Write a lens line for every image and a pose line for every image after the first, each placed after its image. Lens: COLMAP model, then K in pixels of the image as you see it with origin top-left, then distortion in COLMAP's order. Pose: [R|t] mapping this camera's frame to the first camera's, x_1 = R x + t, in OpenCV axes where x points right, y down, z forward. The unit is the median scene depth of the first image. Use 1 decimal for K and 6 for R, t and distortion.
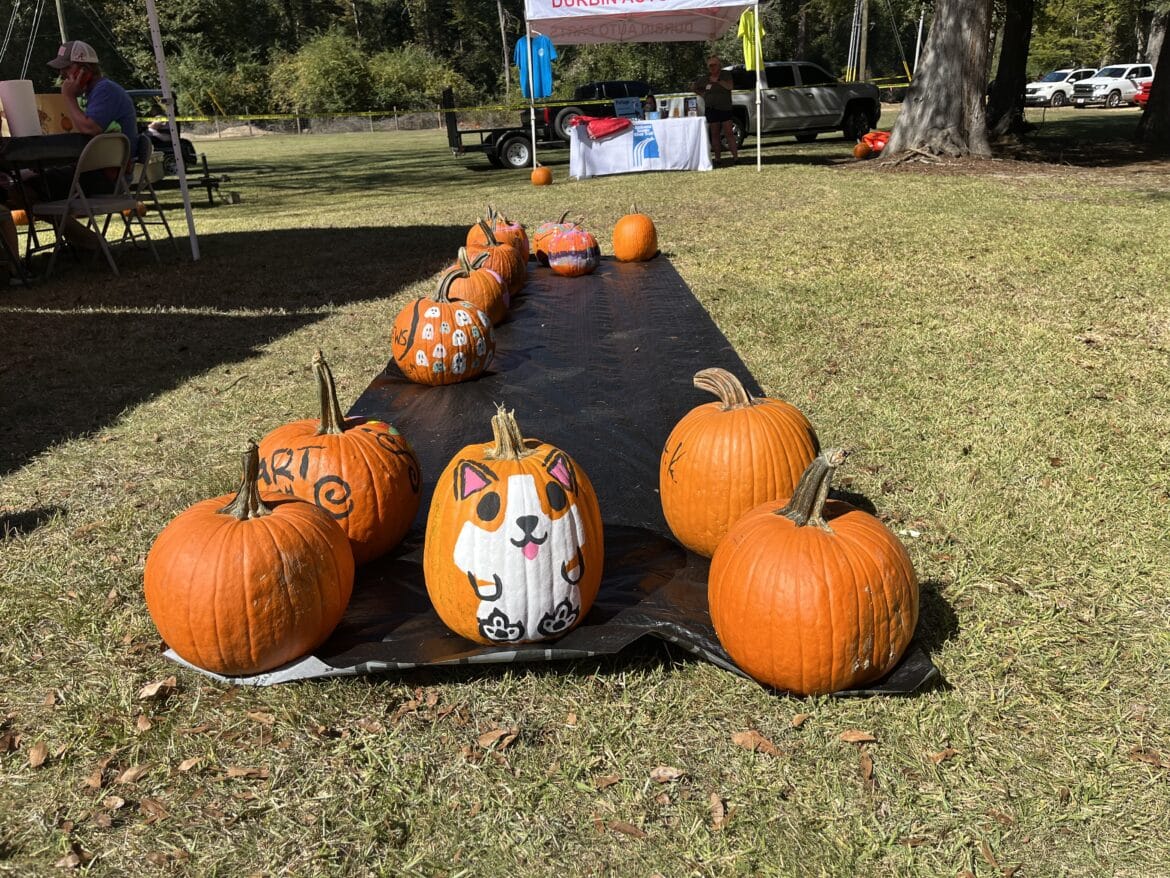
lens RADIAL K [[894.8, 0, 591.0], [0, 894.8, 437.3], [0, 0, 1]] dist [0.033577, -0.030983]
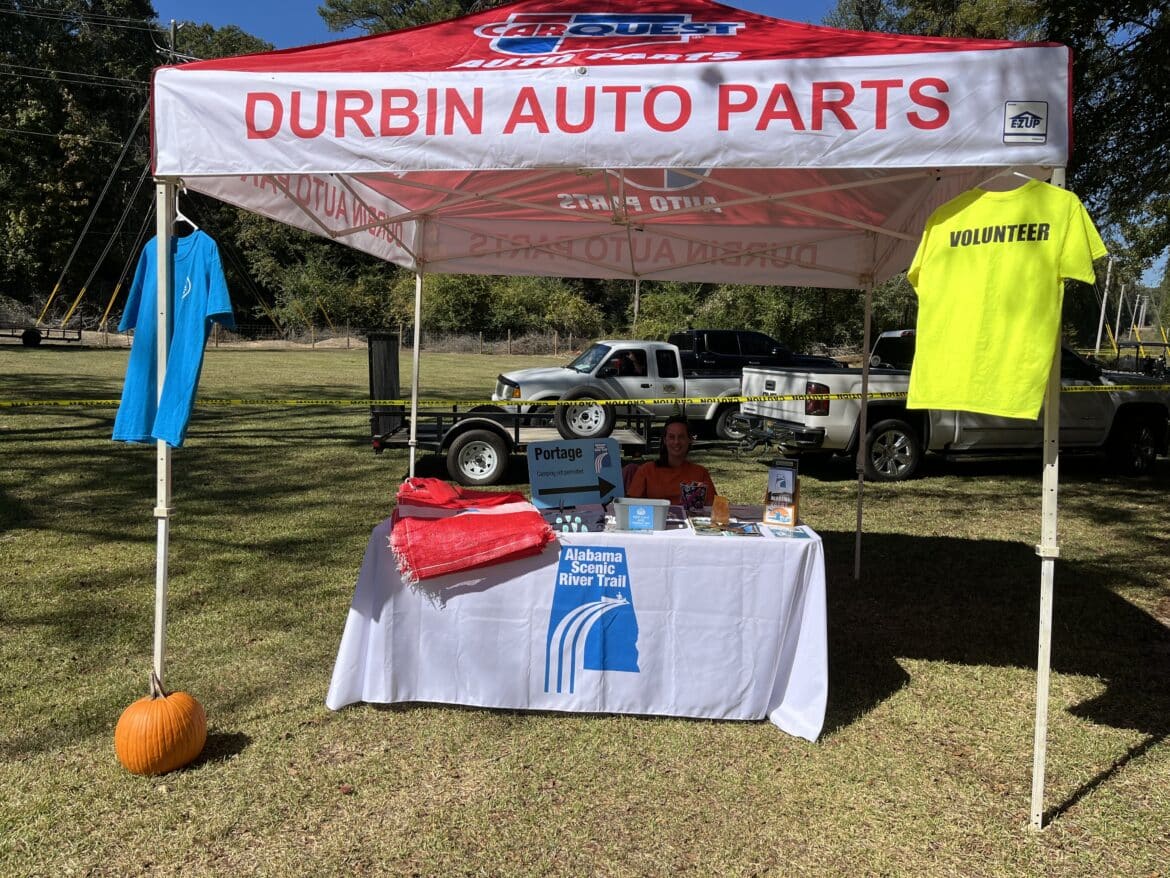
lens RADIAL K [[894.8, 0, 583.1], [0, 894.8, 445.3], [0, 0, 1]] dist [0.033577, -0.030983]
pose [[0.981304, 0.095903, -0.166868, 0.020410], [-0.130624, 0.968615, -0.211478, -0.066384], [0.141350, 0.229322, 0.963033, 0.149362]]
